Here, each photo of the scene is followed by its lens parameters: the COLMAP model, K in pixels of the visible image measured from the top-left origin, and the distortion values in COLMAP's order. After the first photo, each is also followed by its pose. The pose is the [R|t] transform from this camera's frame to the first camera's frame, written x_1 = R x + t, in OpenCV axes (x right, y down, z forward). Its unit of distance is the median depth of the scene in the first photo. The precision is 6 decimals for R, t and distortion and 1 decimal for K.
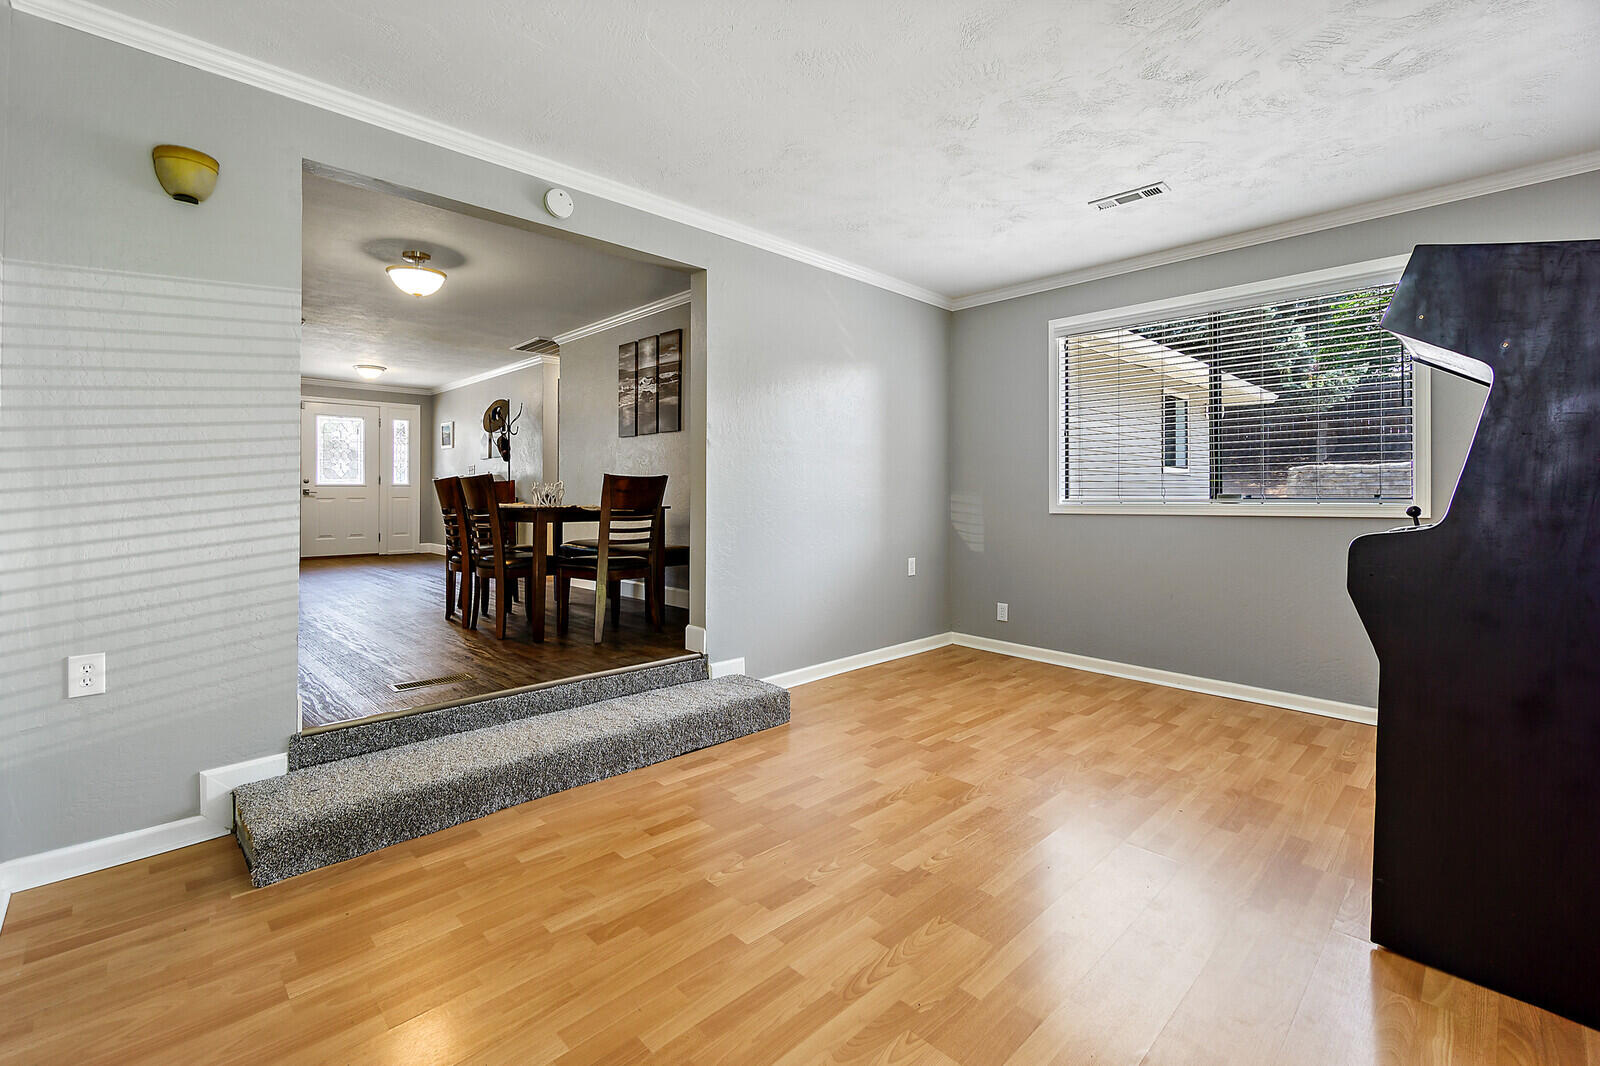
lens RADIAL K [[689.4, 0, 773.0], [0, 689.4, 496.4], [0, 0, 1]] dist [-0.013164, 0.000184]
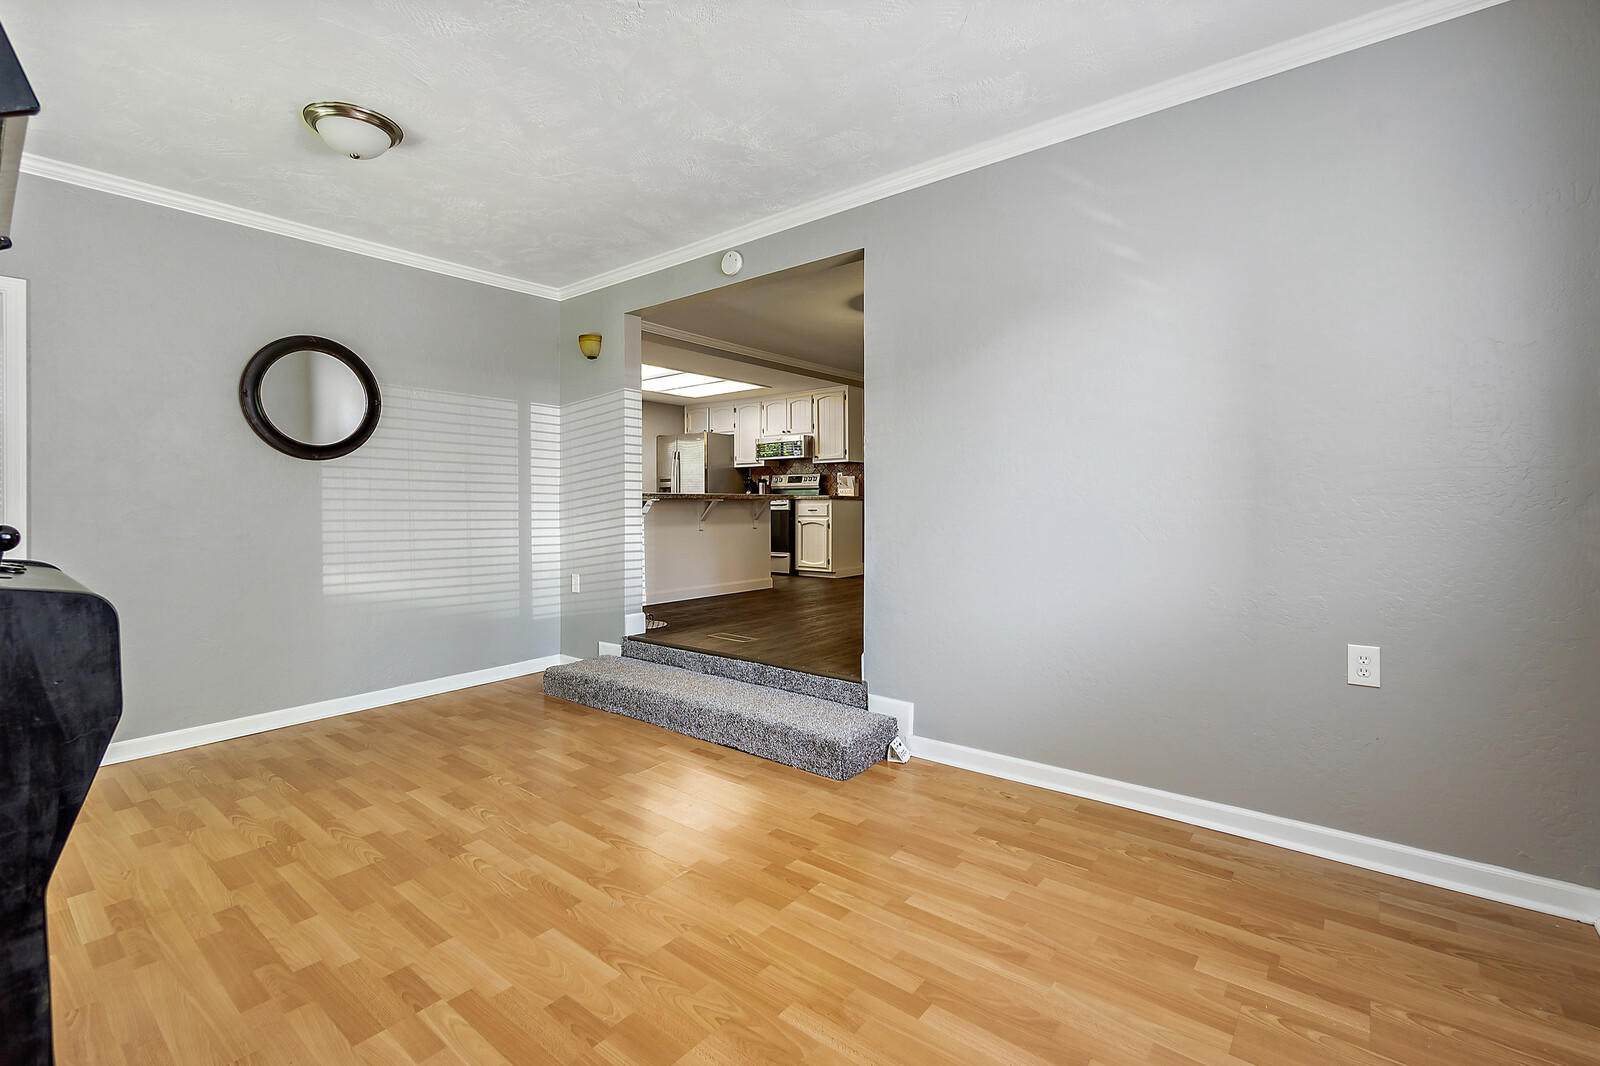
lens RADIAL K [[689.4, 0, 796.5], [0, 689.4, 520.7], [0, 0, 1]] dist [-0.013164, 0.000184]
pose [[0.161850, 0.024033, -0.986523, 1.275640], [-0.002255, 0.999710, 0.023985, -0.003064], [0.986813, -0.001657, 0.161857, 1.274290]]
